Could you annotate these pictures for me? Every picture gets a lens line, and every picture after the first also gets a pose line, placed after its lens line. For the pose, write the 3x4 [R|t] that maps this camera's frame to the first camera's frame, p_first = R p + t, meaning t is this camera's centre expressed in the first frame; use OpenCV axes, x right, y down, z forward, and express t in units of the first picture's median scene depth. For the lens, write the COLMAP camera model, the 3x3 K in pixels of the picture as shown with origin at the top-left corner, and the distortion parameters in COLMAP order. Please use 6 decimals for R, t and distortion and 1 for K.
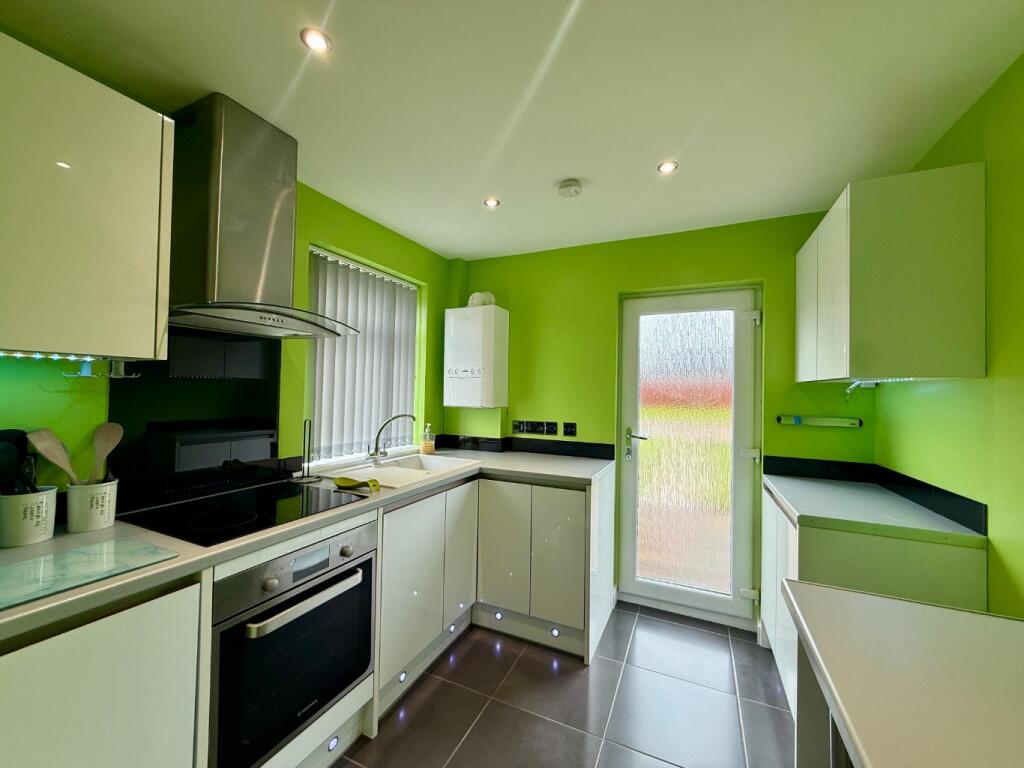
lens RADIAL K [[407.5, 0, 512.0], [0, 407.5, 384.0], [0, 0, 1]] dist [-0.000056, 0.000023]
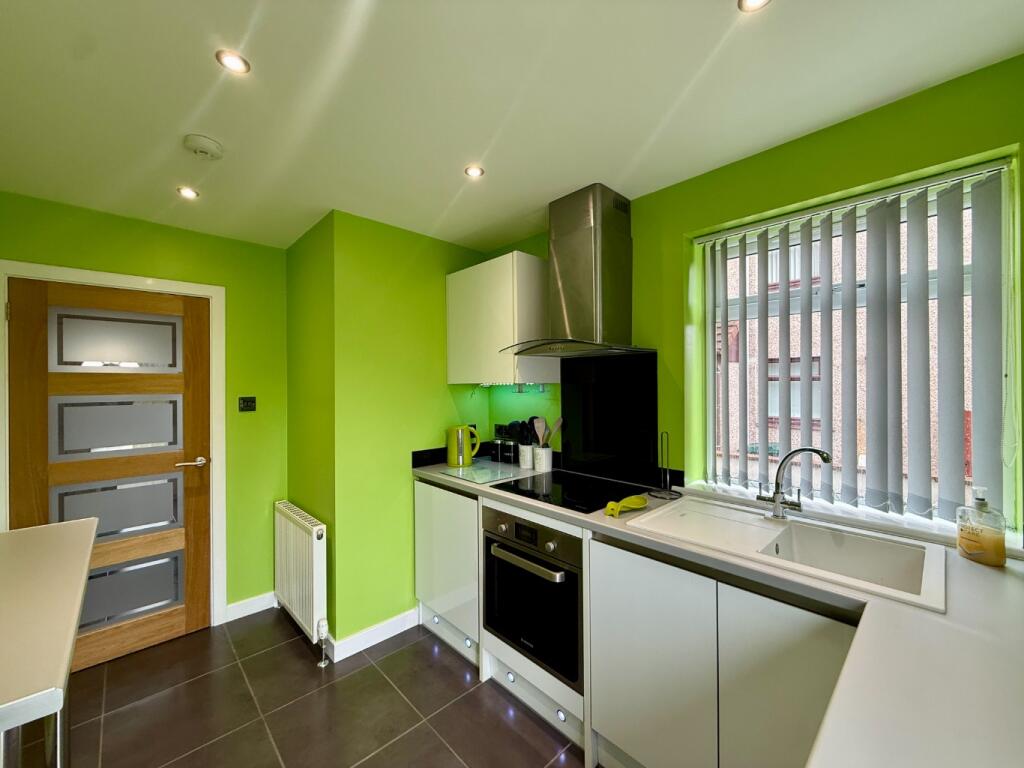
lens RADIAL K [[407.5, 0, 512.0], [0, 407.5, 384.0], [0, 0, 1]] dist [-0.000056, 0.000023]
pose [[-0.370175, -0.012559, -0.928877, 0.611256], [0.015127, 0.999695, -0.019545, -0.014703], [0.928839, -0.021287, -0.369871, 1.188135]]
